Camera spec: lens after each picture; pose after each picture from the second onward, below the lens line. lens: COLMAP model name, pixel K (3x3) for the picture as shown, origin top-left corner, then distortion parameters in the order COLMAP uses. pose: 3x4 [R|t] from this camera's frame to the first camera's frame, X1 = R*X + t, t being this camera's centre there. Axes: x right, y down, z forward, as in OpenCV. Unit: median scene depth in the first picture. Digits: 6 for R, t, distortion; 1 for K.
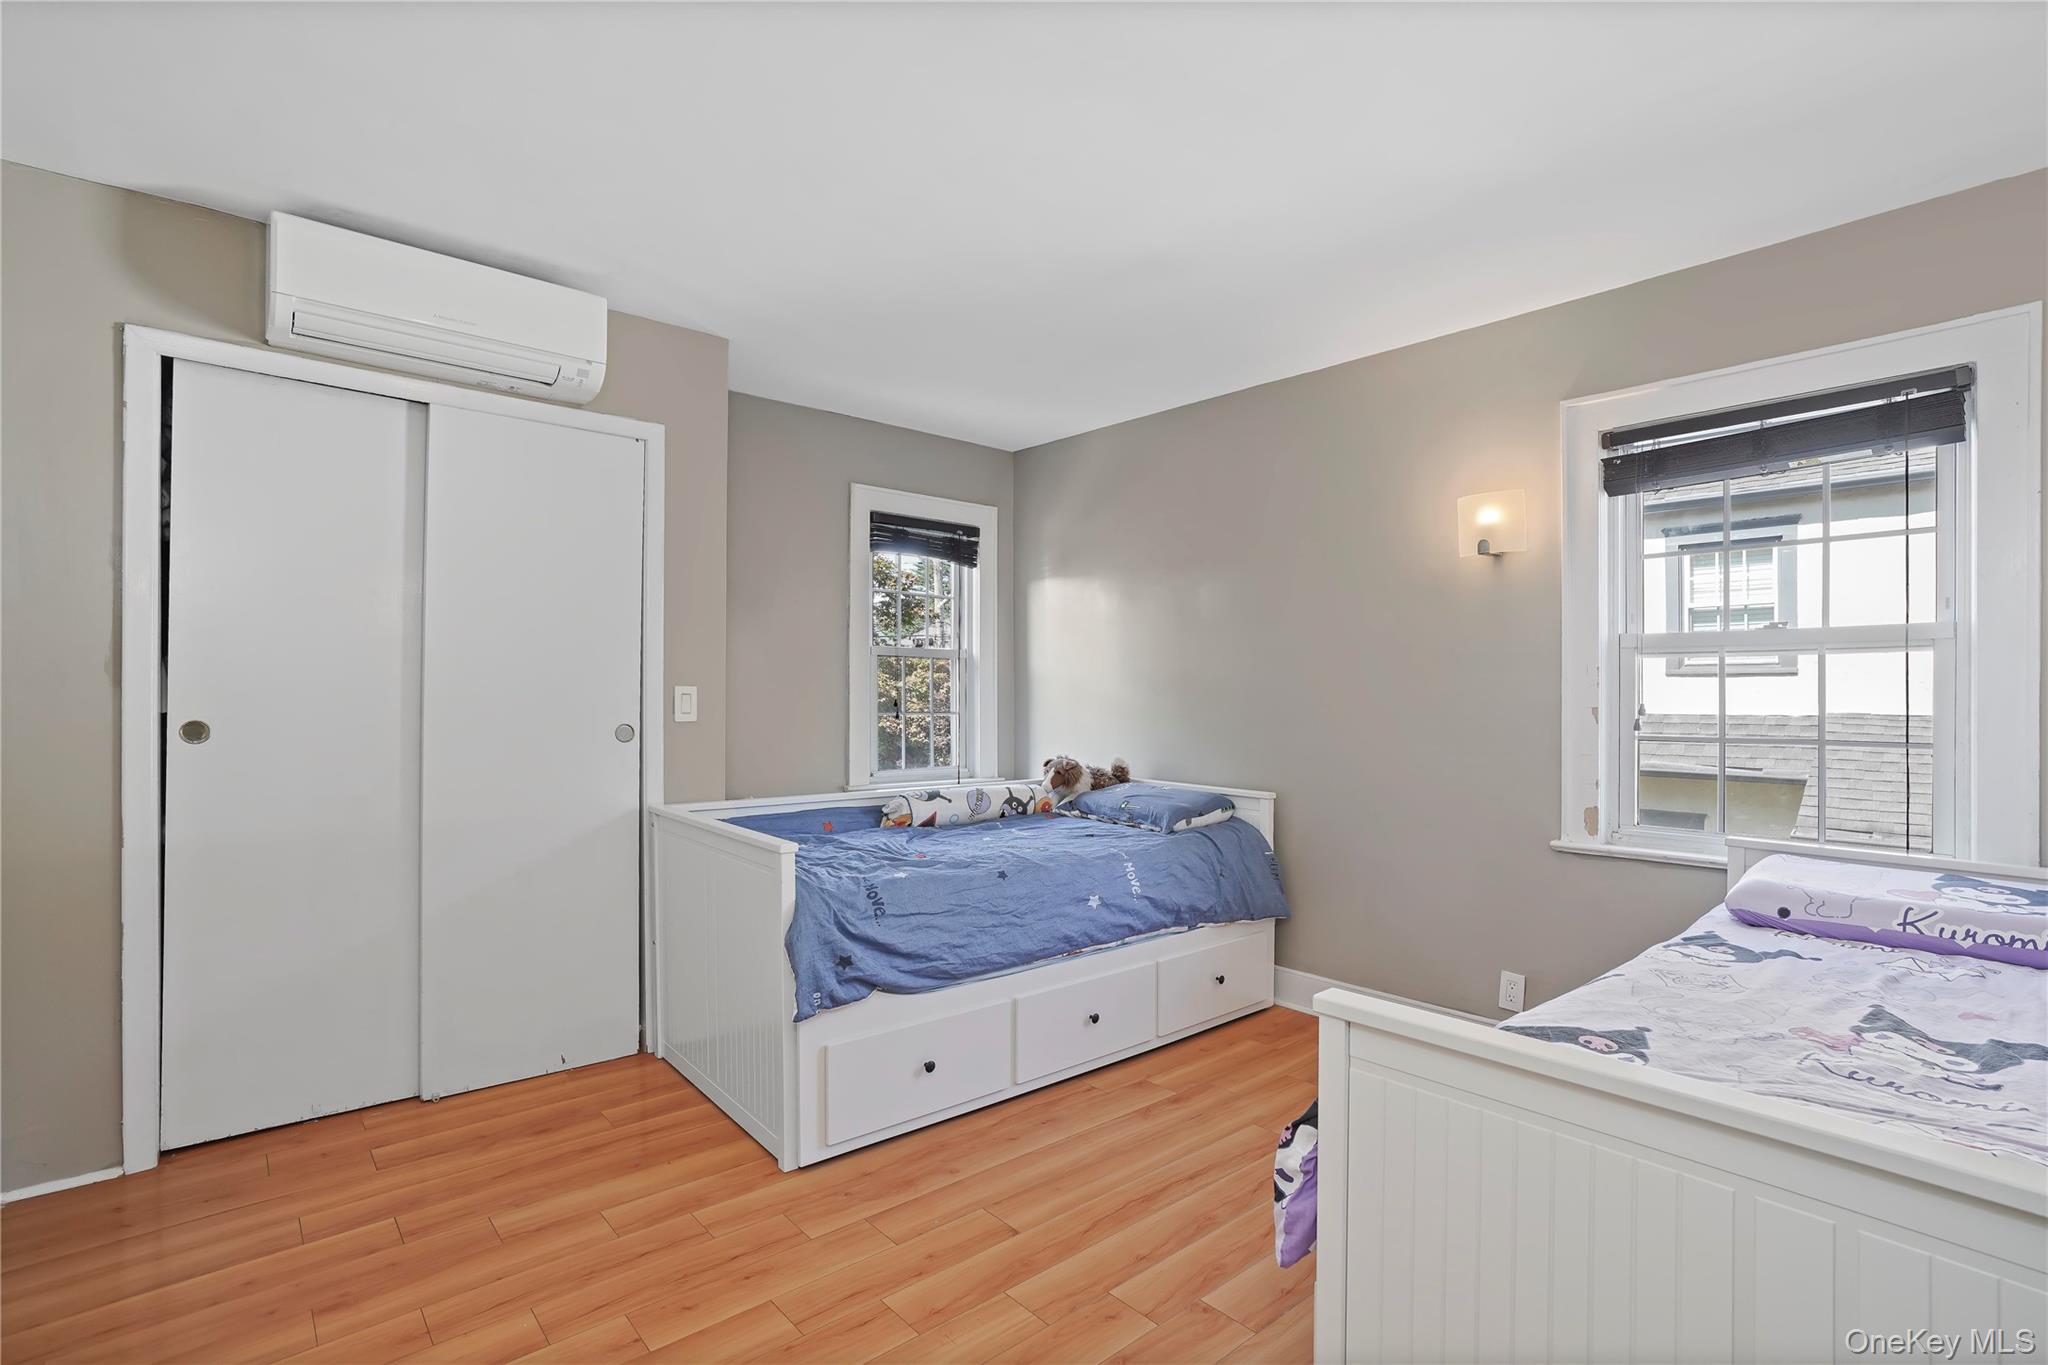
lens RADIAL K [[919.3, 0, 1012.1], [0, 919.3, 688.3], [0, 0, 1]] dist [-0.051870, 0.025887]
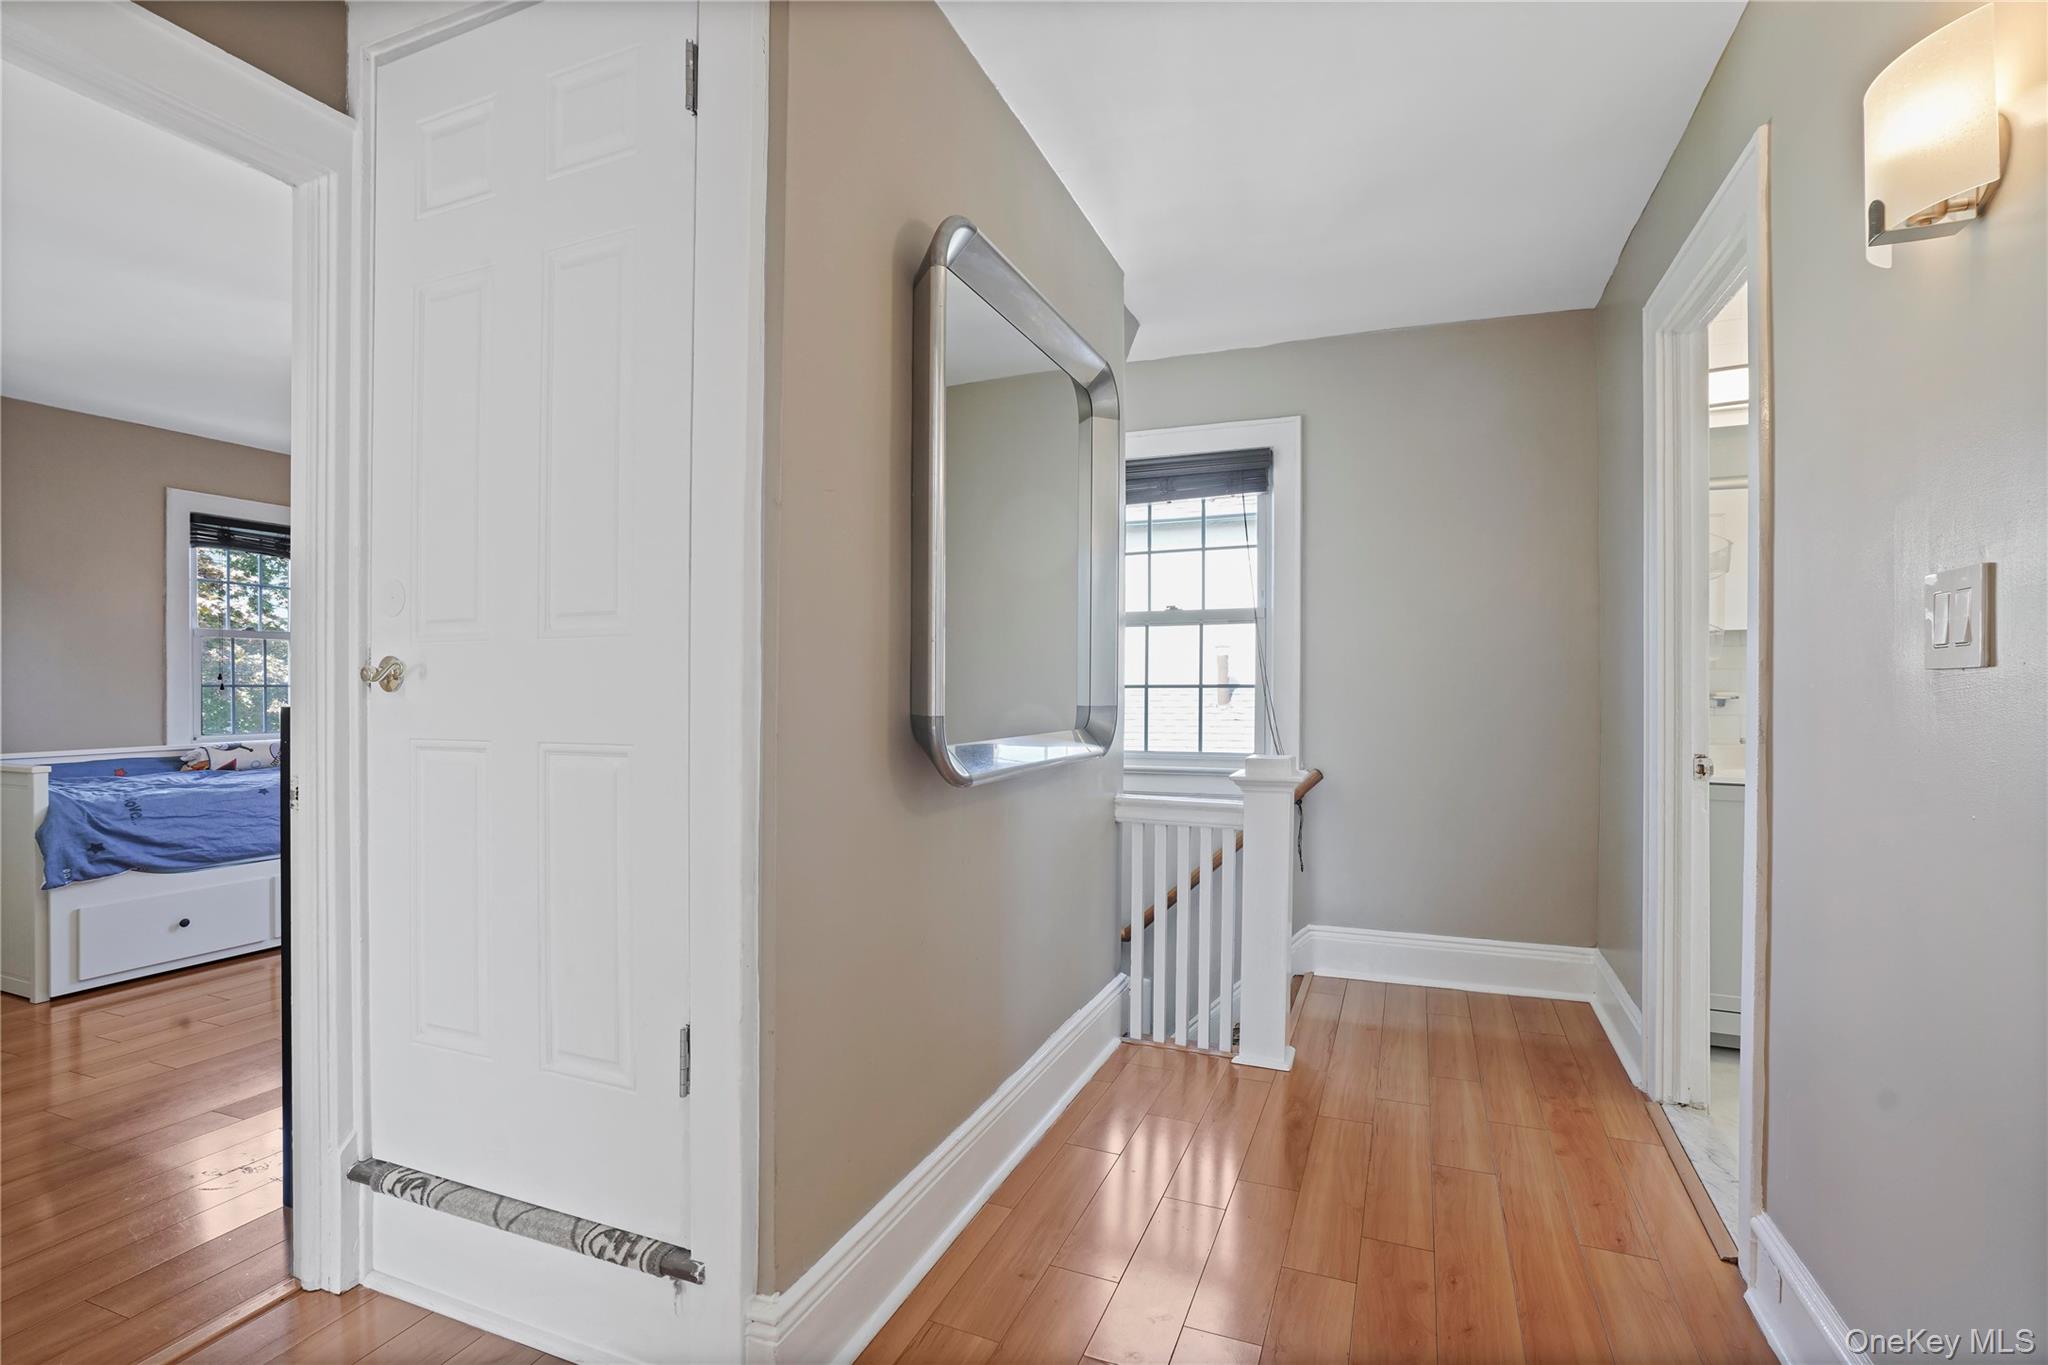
lens RADIAL K [[919.3, 0, 1012.1], [0, 919.3, 688.3], [0, 0, 1]] dist [-0.051870, 0.025887]
pose [[0.883852, 0.001575, 0.467764, 0.403506], [-0.006004, 0.999950, 0.007978, 0.027142], [-0.467728, -0.009860, 0.883817, -0.857634]]
